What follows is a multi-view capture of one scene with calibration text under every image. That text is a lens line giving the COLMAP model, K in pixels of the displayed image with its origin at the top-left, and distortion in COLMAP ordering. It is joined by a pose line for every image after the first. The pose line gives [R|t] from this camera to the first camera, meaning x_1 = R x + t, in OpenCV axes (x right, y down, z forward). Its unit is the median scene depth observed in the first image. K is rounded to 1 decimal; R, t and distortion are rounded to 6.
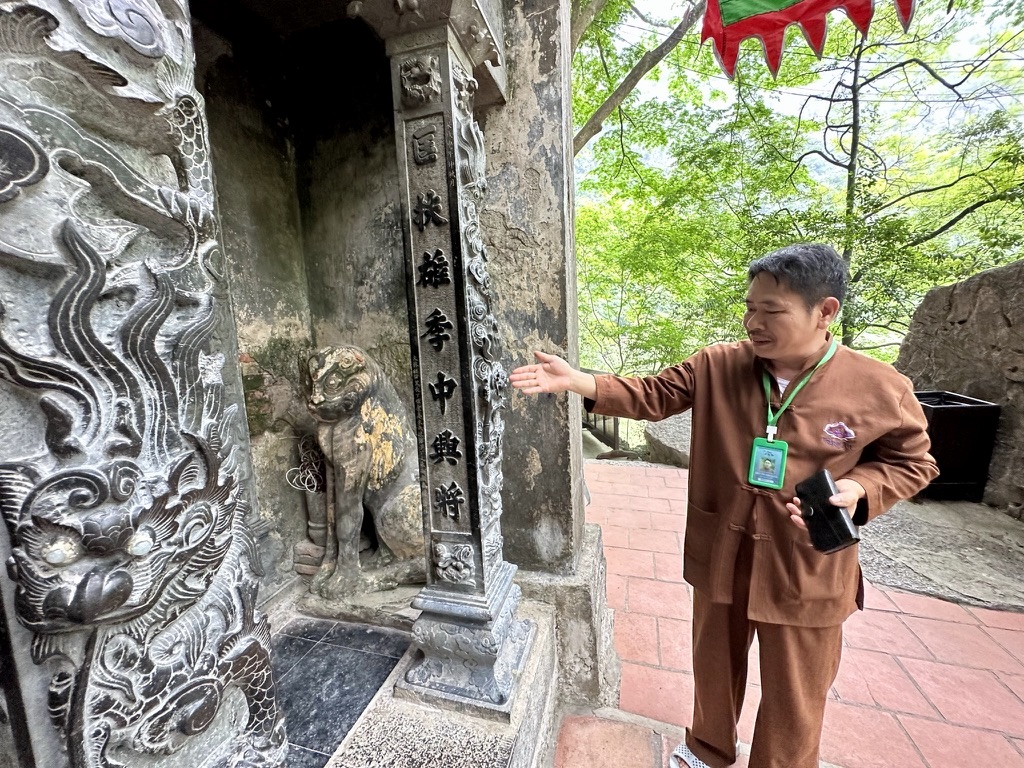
lens RADIAL K [[411.7, 0, 511.2], [0, 411.7, 383.0], [0, 0, 1]] dist [-0.001650, 0.000231]
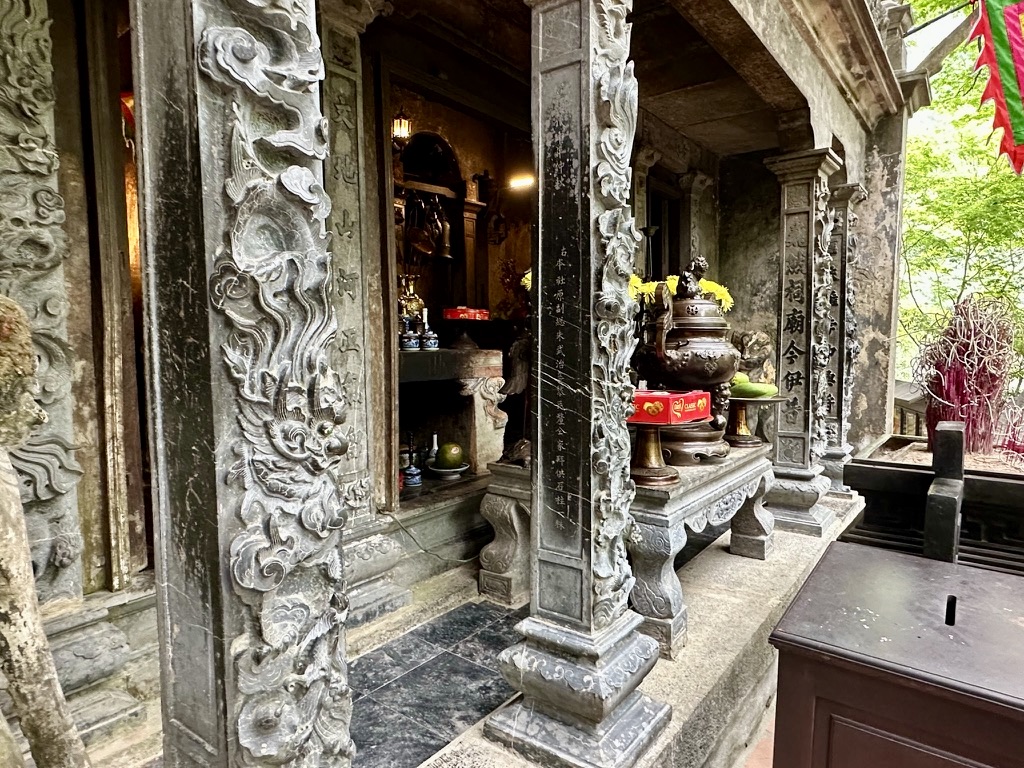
lens RADIAL K [[626.7, 0, 511.3], [0, 626.7, 387.7], [0, 0, 1]] dist [-0.002563, 0.002346]
pose [[0.932757, 0.073770, -0.352877, -0.450326], [-0.076957, 0.997022, 0.005011, 0.262427], [0.352196, 0.022482, 0.935656, -2.247313]]
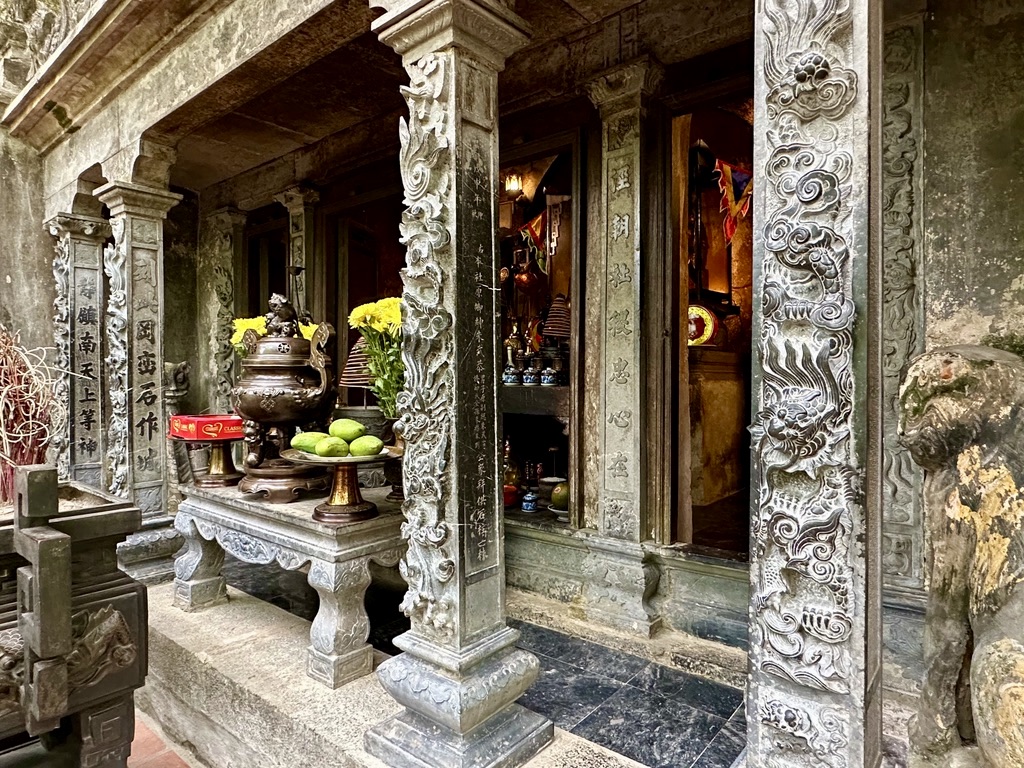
lens RADIAL K [[611.5, 0, 512.0], [0, 611.5, 388.6], [0, 0, 1]] dist [-0.004056, 0.000434]
pose [[-0.397148, 0.067998, -0.915232, 0.695612], [-0.067948, 0.992336, 0.103211, -0.086509], [0.915236, 0.103178, -0.389483, 0.799817]]
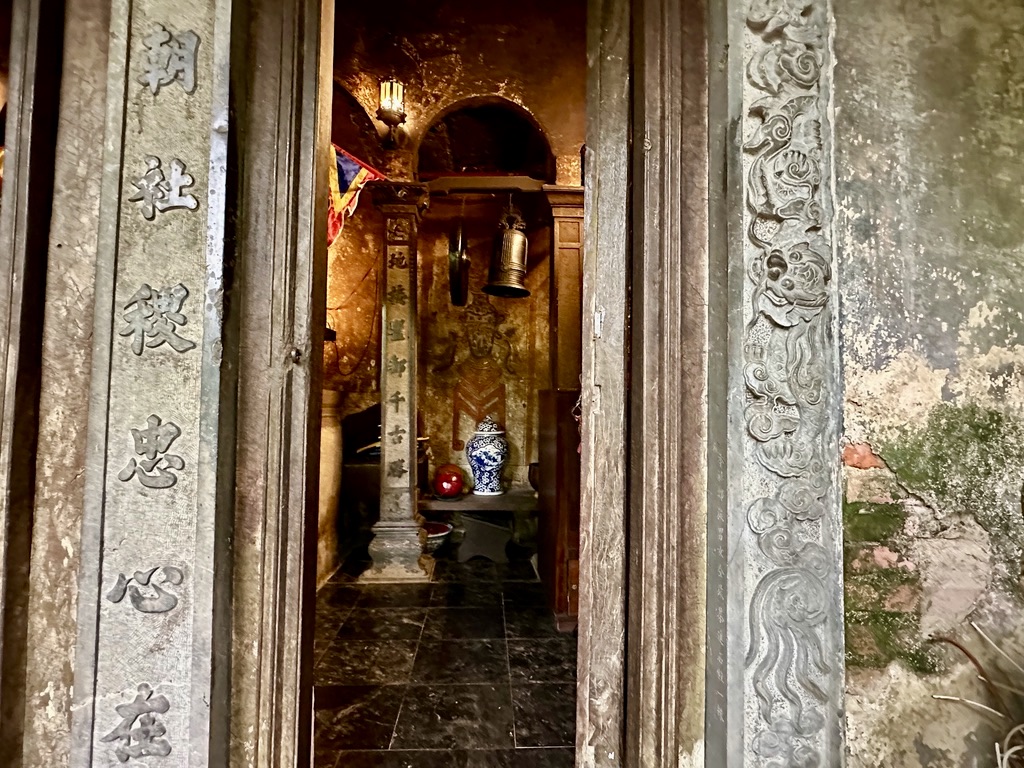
lens RADIAL K [[553.9, 0, 512.2], [0, 553.9, 389.7], [0, 0, 1]] dist [-0.005689, 0.002314]
pose [[0.329836, 0.026273, -0.943673, -0.291525], [-0.126468, 0.991832, -0.016590, -0.078674], [0.935529, 0.124816, 0.330464, 0.564503]]
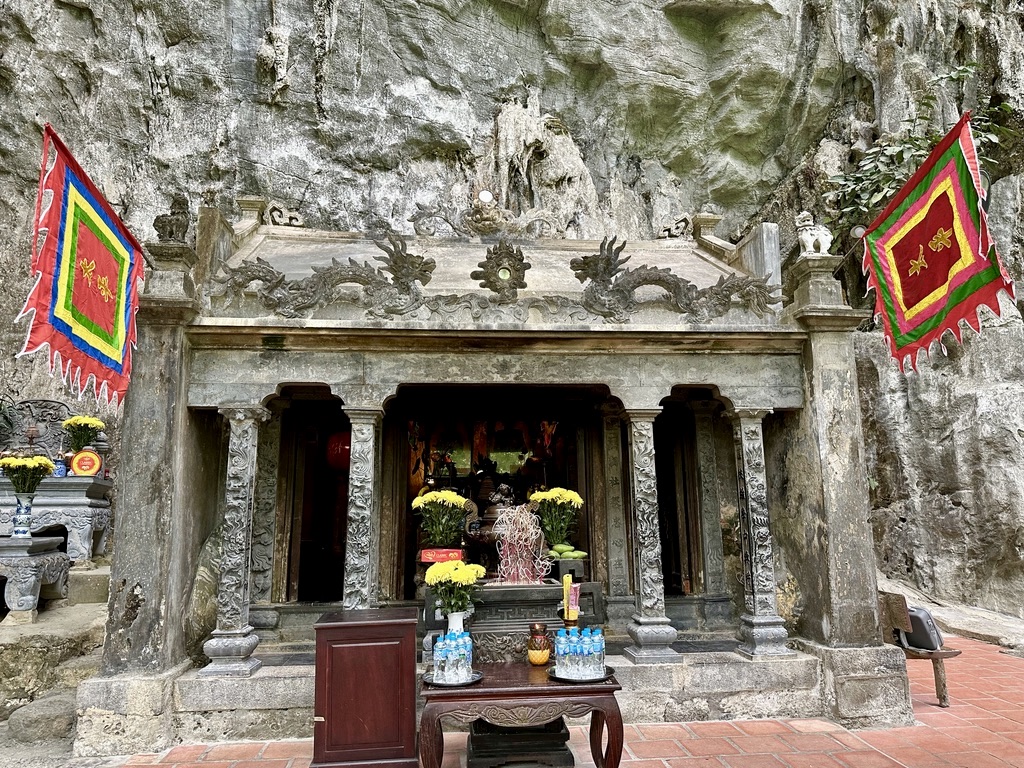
lens RADIAL K [[748.8, 0, 508.4], [0, 748.8, 379.9], [0, 0, 1]] dist [0.052175, -0.064789]
pose [[0.366938, -0.125697, -0.921714, 3.305758], [-0.099312, 0.979873, -0.173164, 0.019397], [0.924929, 0.155078, 0.347069, -1.968192]]
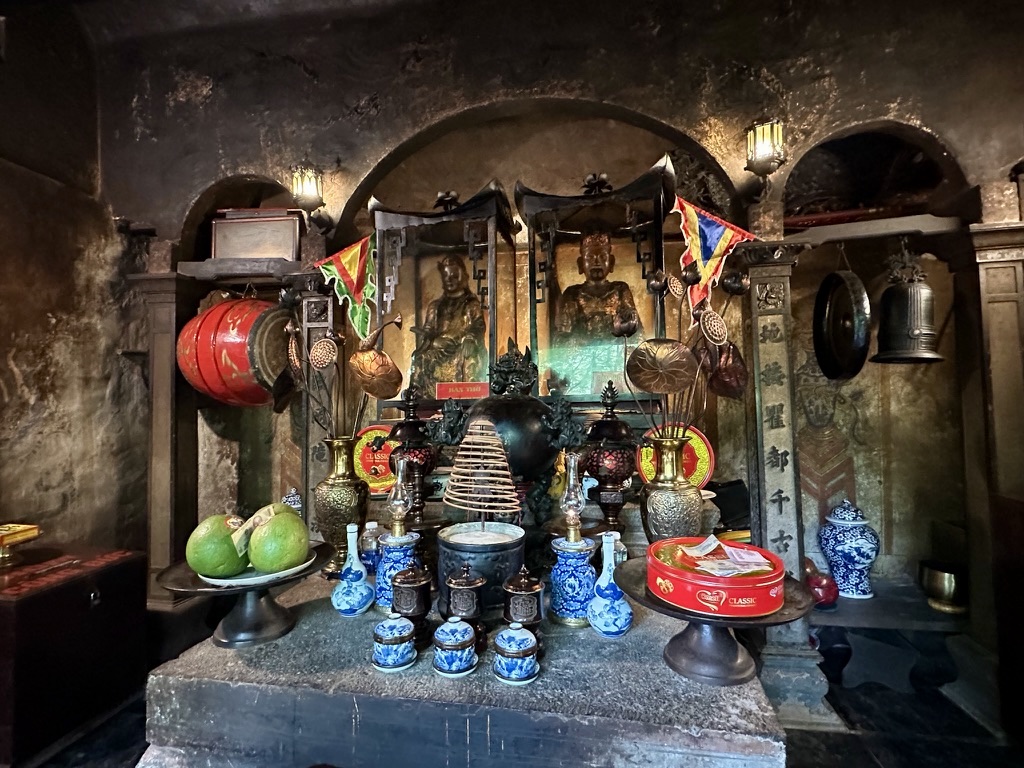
lens RADIAL K [[512.7, 0, 510.0], [0, 512.7, 386.7], [0, 0, 1]] dist [-0.001680, -0.001149]
pose [[0.108700, 0.012462, -0.993996, -0.867185], [-0.088639, 0.996060, 0.002794, -0.295646], [0.990115, 0.087803, 0.109376, -0.166035]]
